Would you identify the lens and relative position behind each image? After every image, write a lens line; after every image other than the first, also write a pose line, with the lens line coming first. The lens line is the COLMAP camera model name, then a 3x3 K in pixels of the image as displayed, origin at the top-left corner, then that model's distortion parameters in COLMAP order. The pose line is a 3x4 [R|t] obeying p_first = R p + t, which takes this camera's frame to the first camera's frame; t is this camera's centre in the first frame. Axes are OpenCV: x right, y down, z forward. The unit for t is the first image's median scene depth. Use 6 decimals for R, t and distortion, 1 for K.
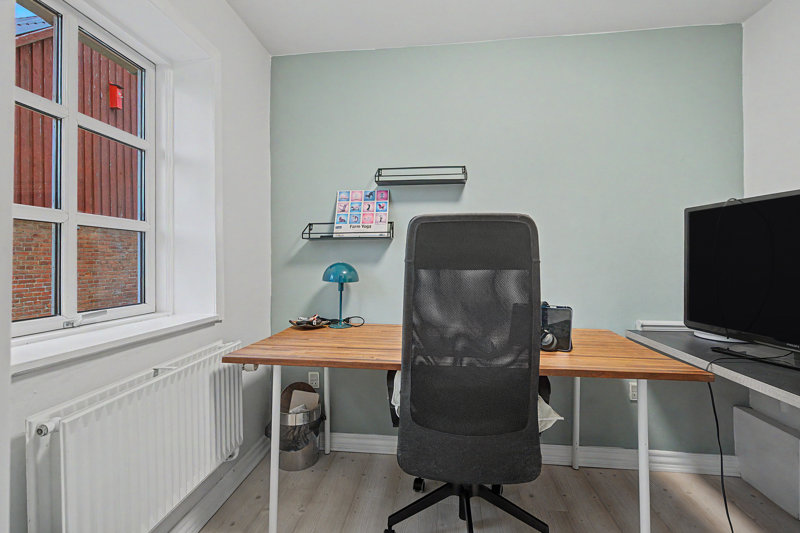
lens RADIAL K [[378.4, 0, 396.9], [0, 378.4, 261.7], [0, 0, 1]] dist [0.000271, 0.000019]
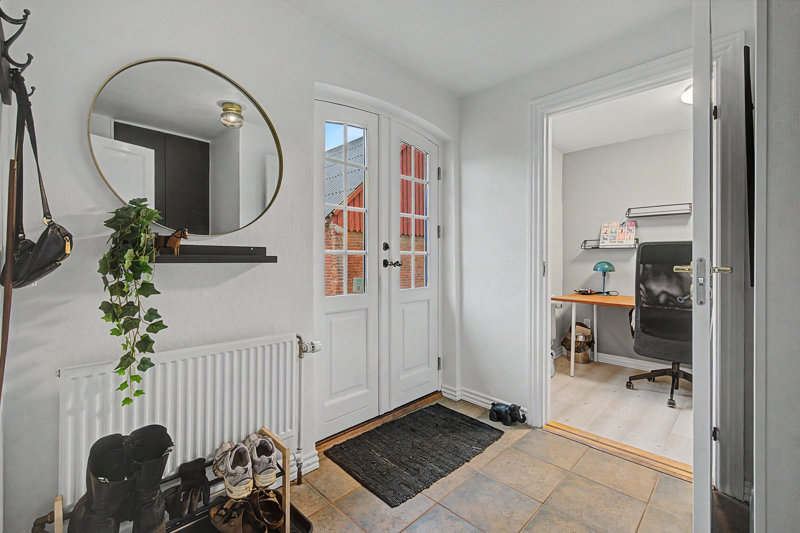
lens RADIAL K [[354.9, 0, 397.1], [0, 354.9, 258.1], [0, 0, 1]] dist [0.002677, 0.000737]
pose [[0.785184, 0.003064, -0.619255, 0.138078], [-0.007400, 0.999963, -0.004434, 0.001623], [0.619218, 0.008064, 0.785178, -1.028811]]
